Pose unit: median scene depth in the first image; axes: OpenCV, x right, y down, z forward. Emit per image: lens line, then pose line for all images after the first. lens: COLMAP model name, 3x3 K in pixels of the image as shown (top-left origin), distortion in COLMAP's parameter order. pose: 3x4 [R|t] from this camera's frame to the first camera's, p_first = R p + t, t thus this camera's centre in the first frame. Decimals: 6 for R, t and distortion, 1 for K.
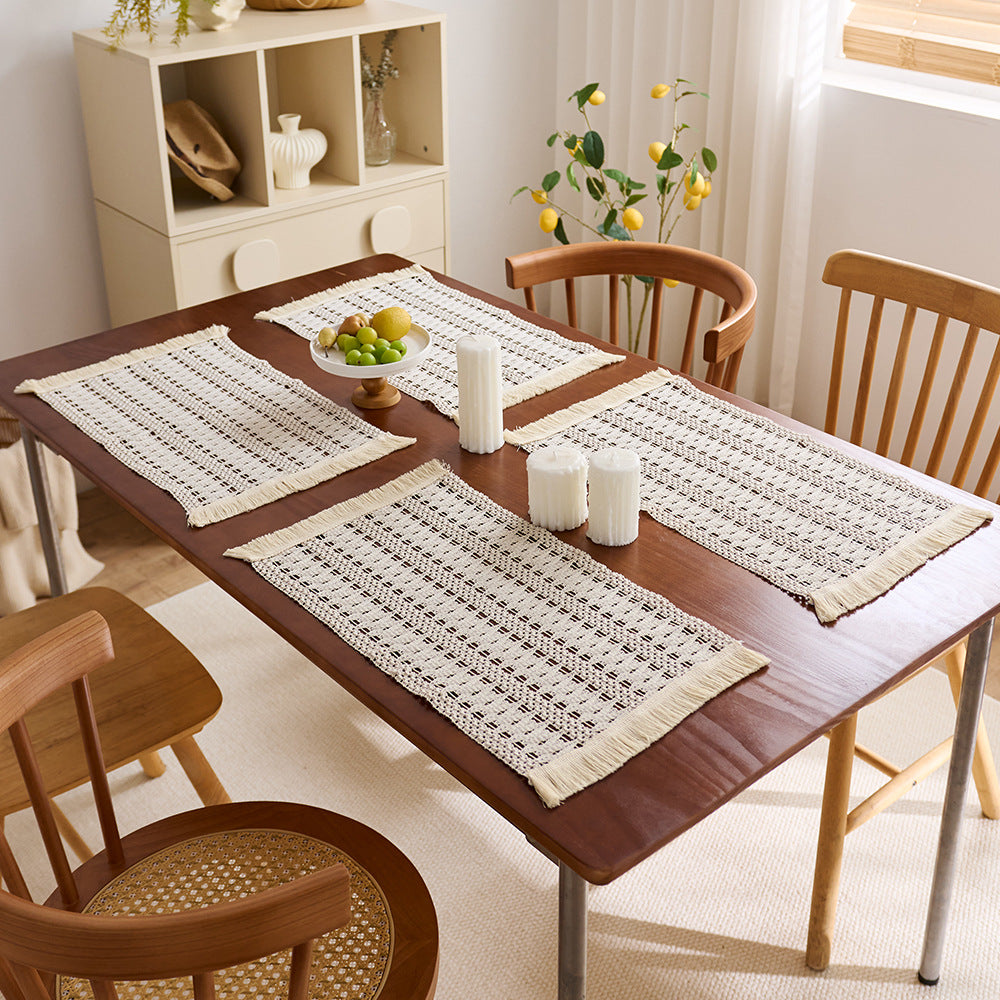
lens RADIAL K [[1358.4, 0, 504.2], [0, 1358.4, 395.1], [0, 0, 1]] dist [0.008001, -0.021505]
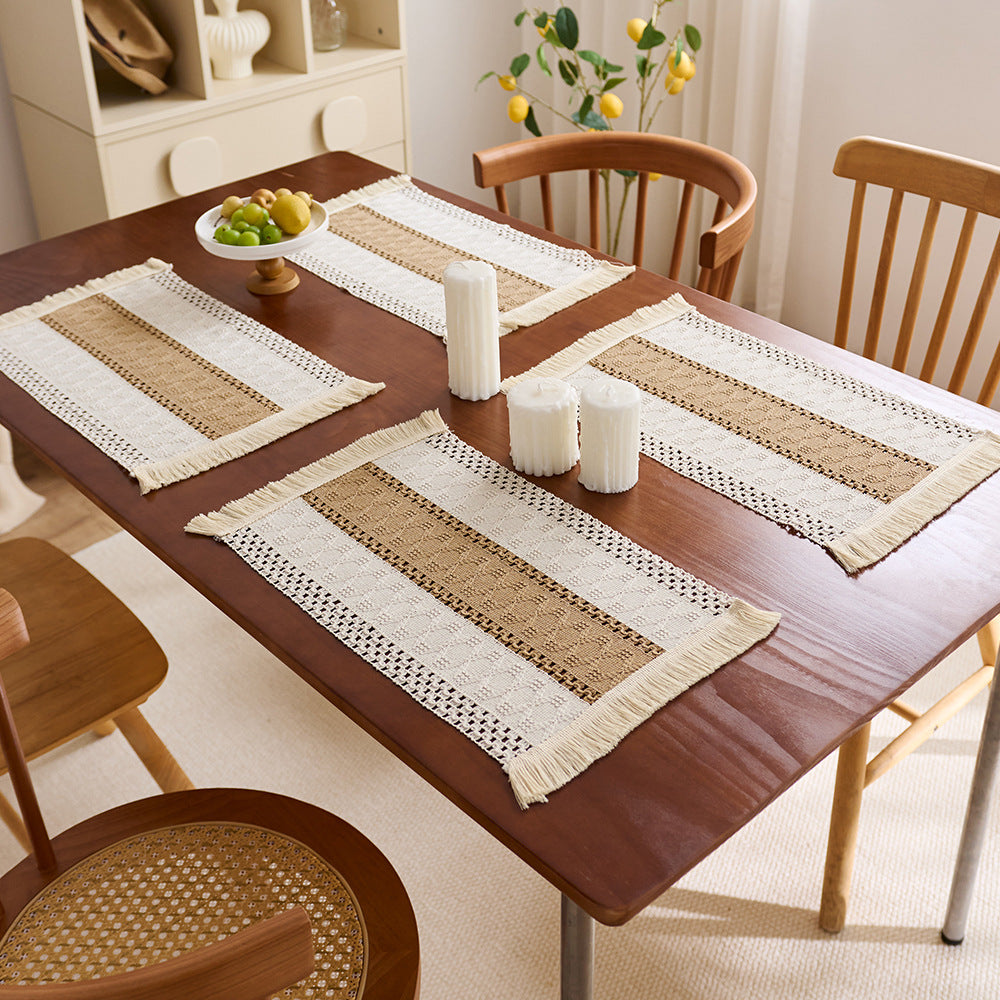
lens RADIAL K [[1366.6, 0, 500.5], [0, 1366.6, 421.6], [0, 0, 1]] dist [0.008675, -0.024450]
pose [[0.999502, -0.024443, 0.019950, -0.003864], [0.022402, 0.995051, 0.096811, -0.014581], [-0.022218, -0.096316, 0.995103, 0.108378]]
